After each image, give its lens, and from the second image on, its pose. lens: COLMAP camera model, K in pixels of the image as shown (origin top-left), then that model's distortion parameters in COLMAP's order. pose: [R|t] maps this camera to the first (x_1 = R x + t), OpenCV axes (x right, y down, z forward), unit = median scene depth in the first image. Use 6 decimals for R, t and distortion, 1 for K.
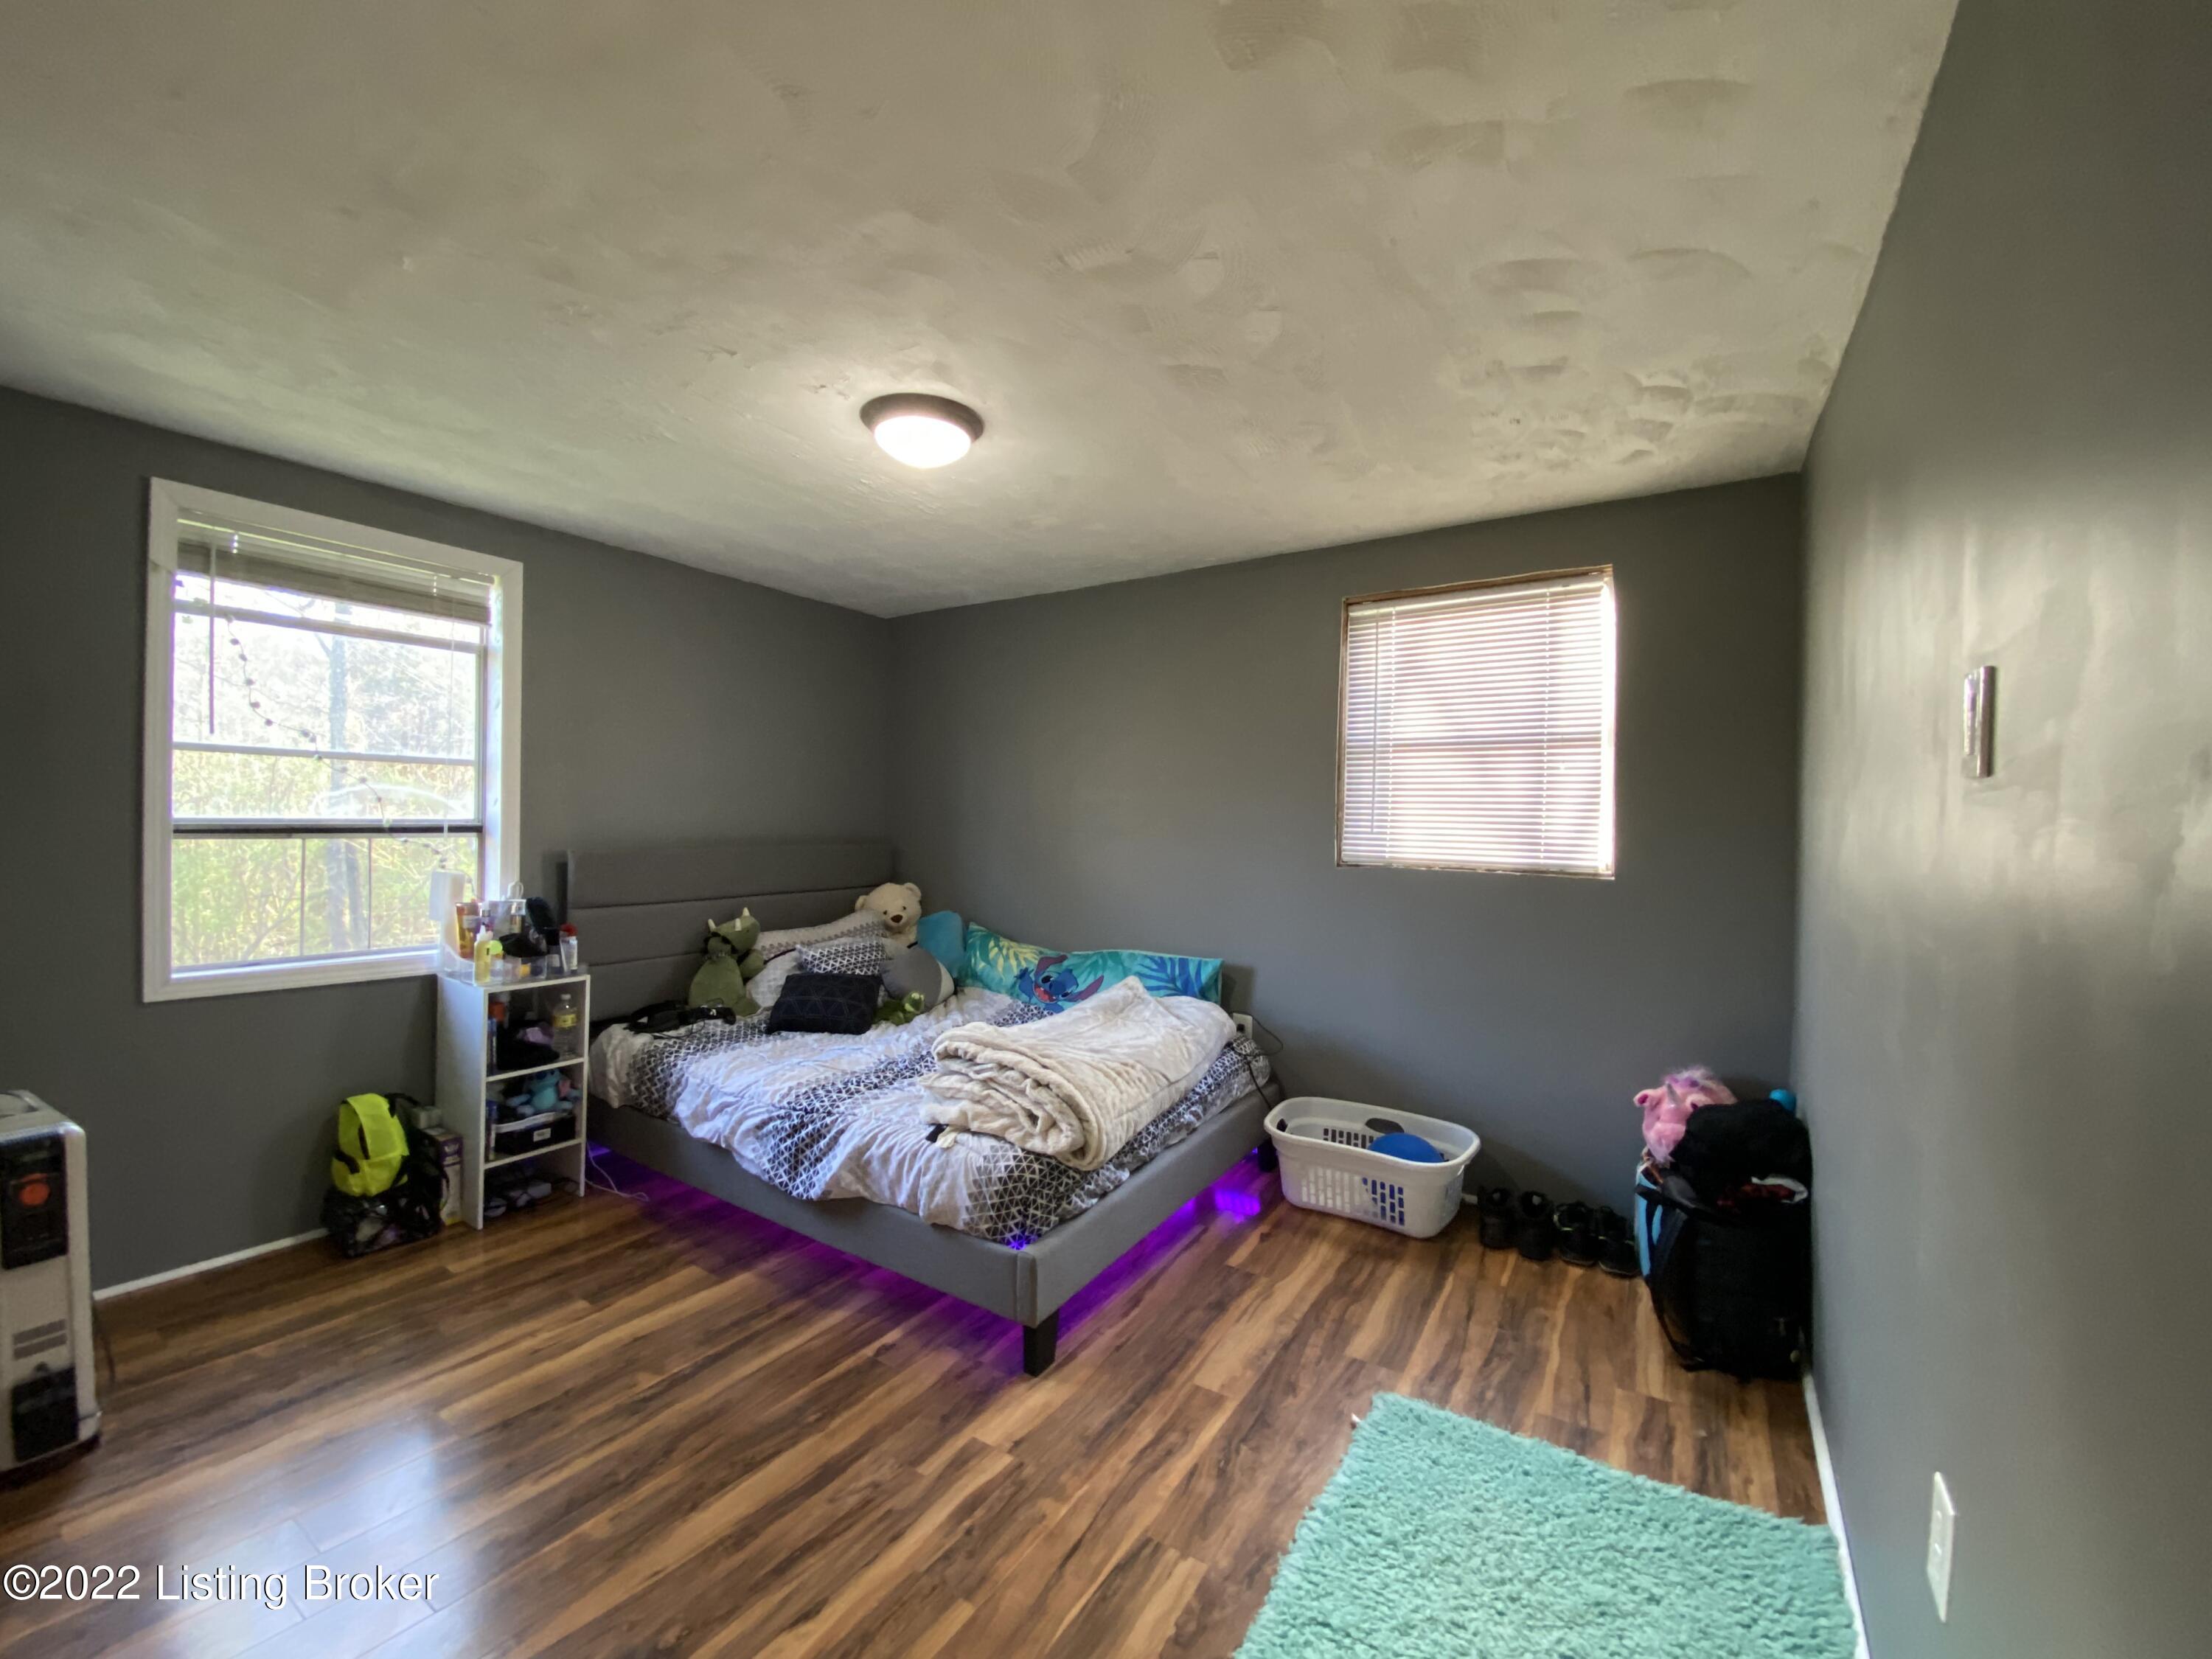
lens RADIAL K [[902.8, 0, 1106.0], [0, 902.8, 829.5], [0, 0, 1]] dist [0.000148, -0.000152]
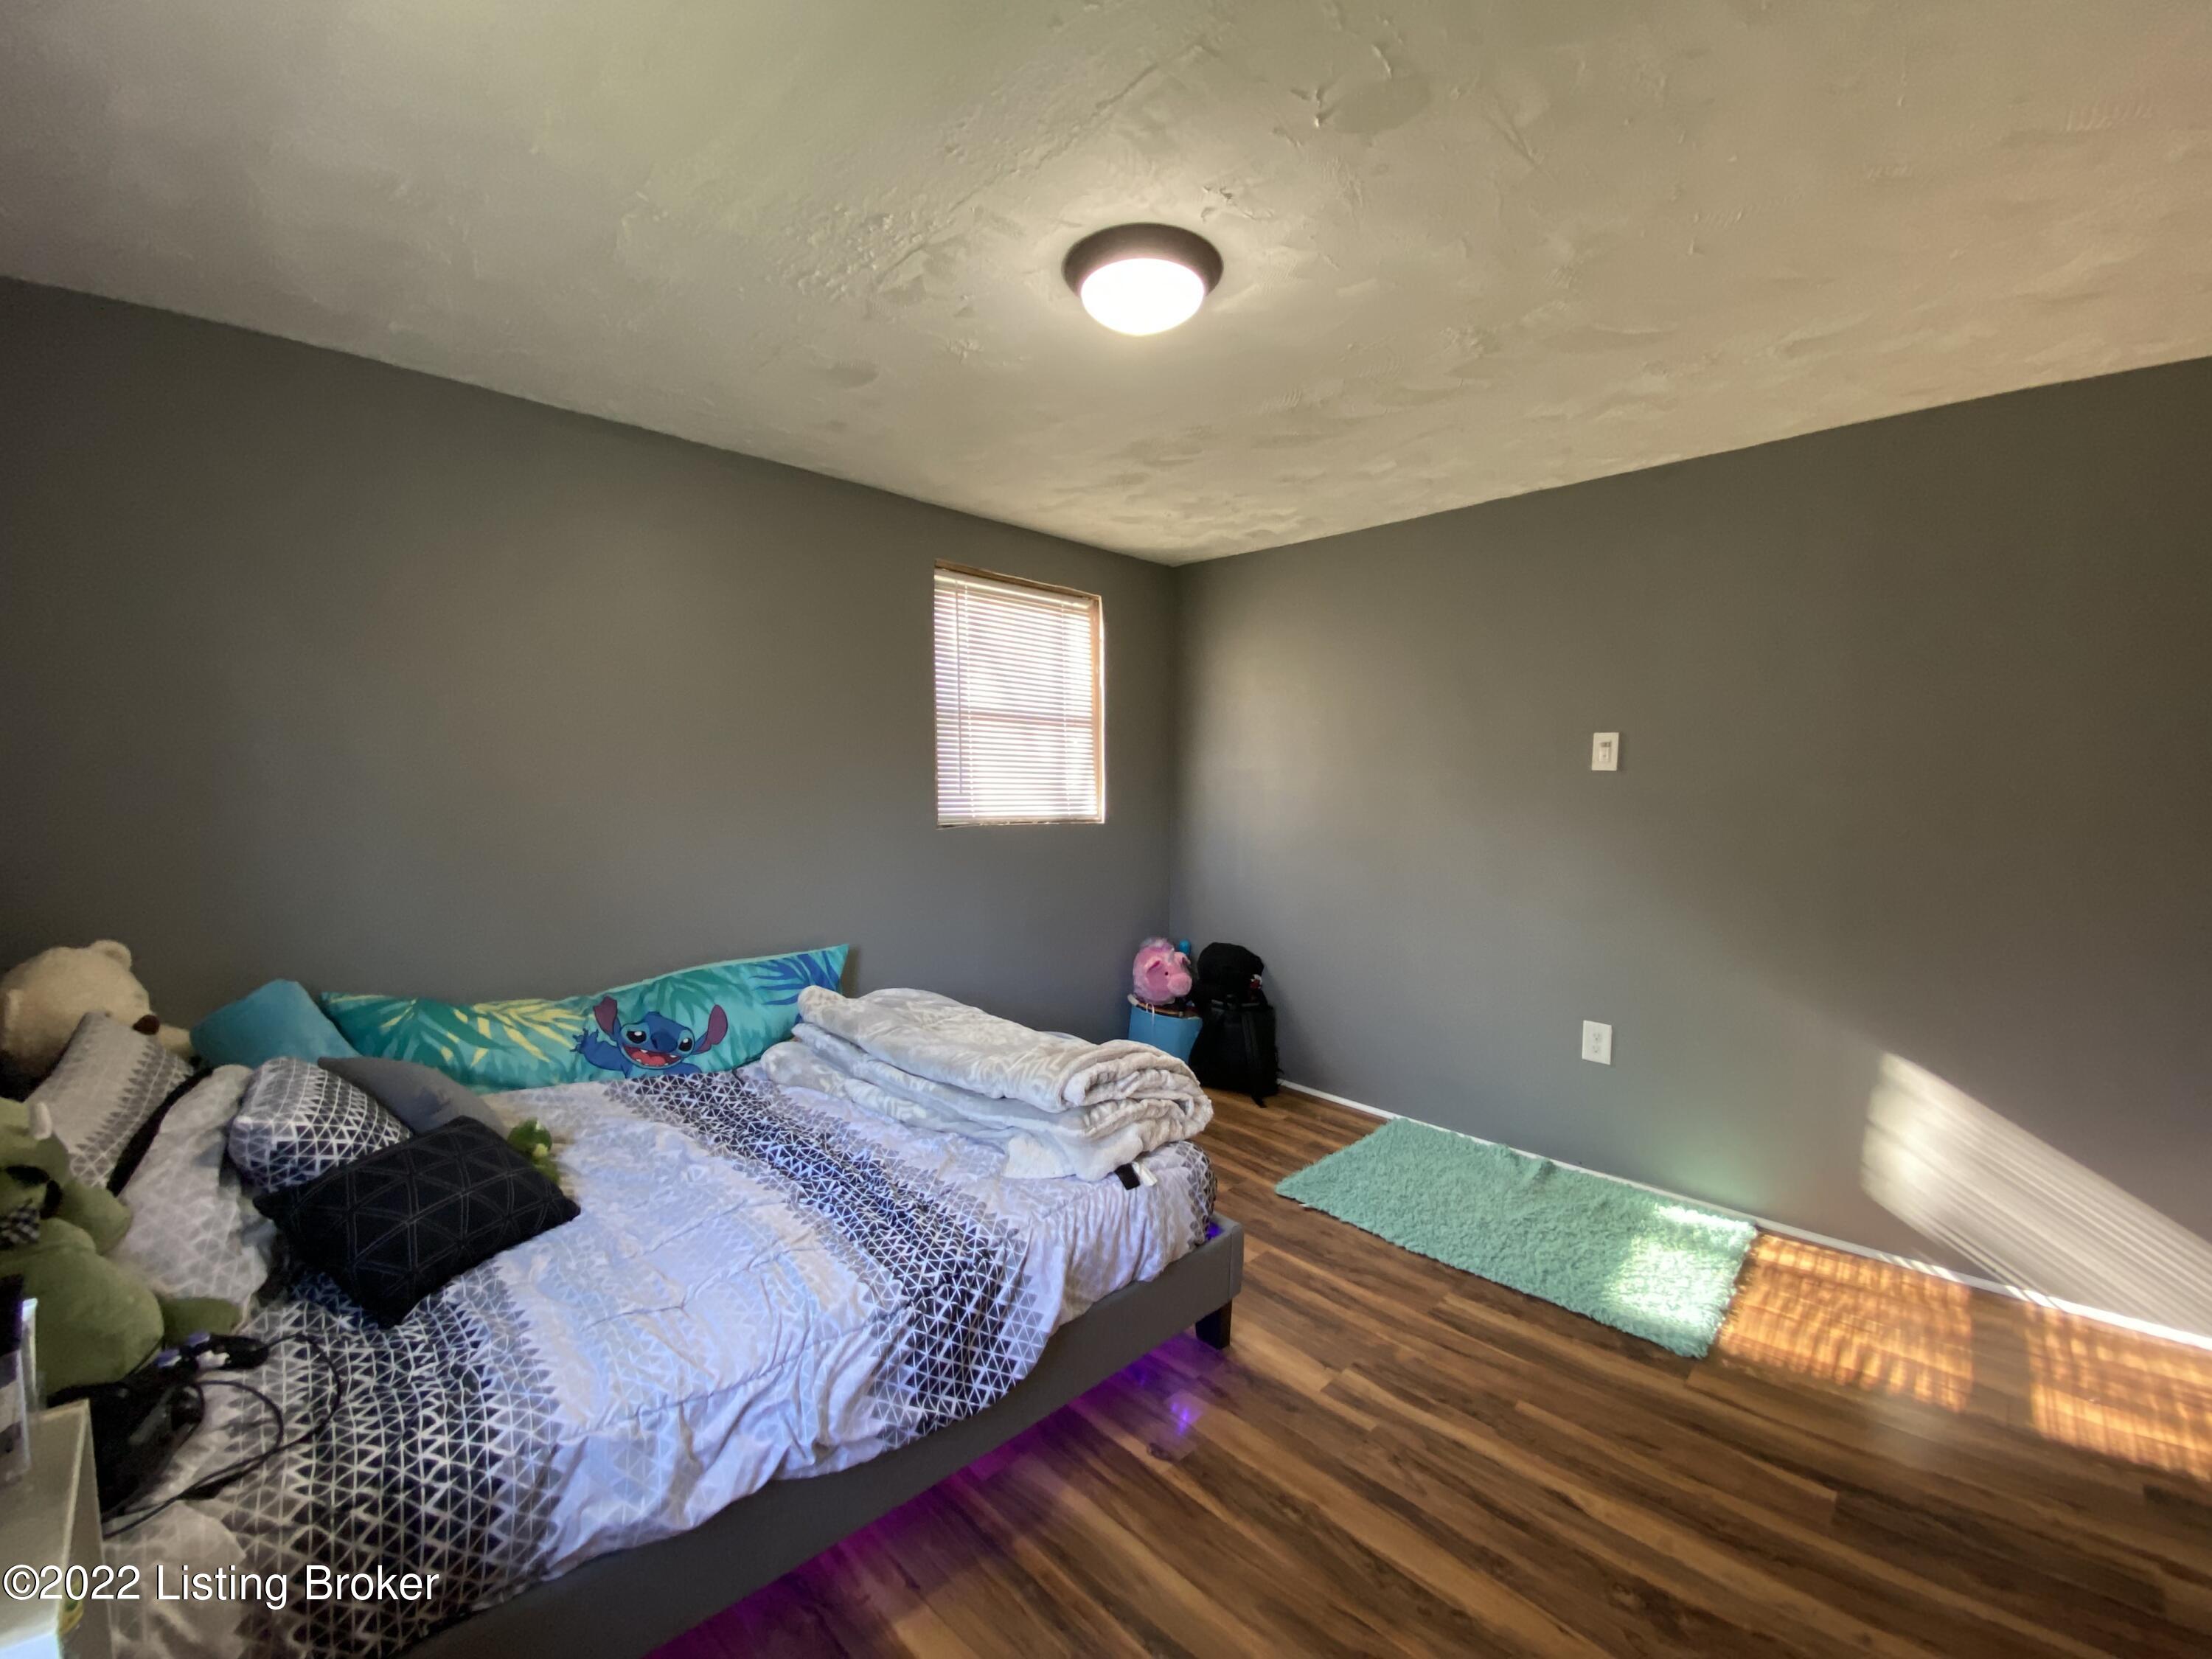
lens RADIAL K [[887.7, 0, 1102.6], [0, 887.7, 837.3], [0, 0, 1]] dist [-0.000977, -0.000125]
pose [[0.235141, -0.071851, 0.969302, -0.955216], [0.011863, 0.997402, 0.071056, -0.026405], [-0.971889, -0.005209, 0.235383, 0.841925]]
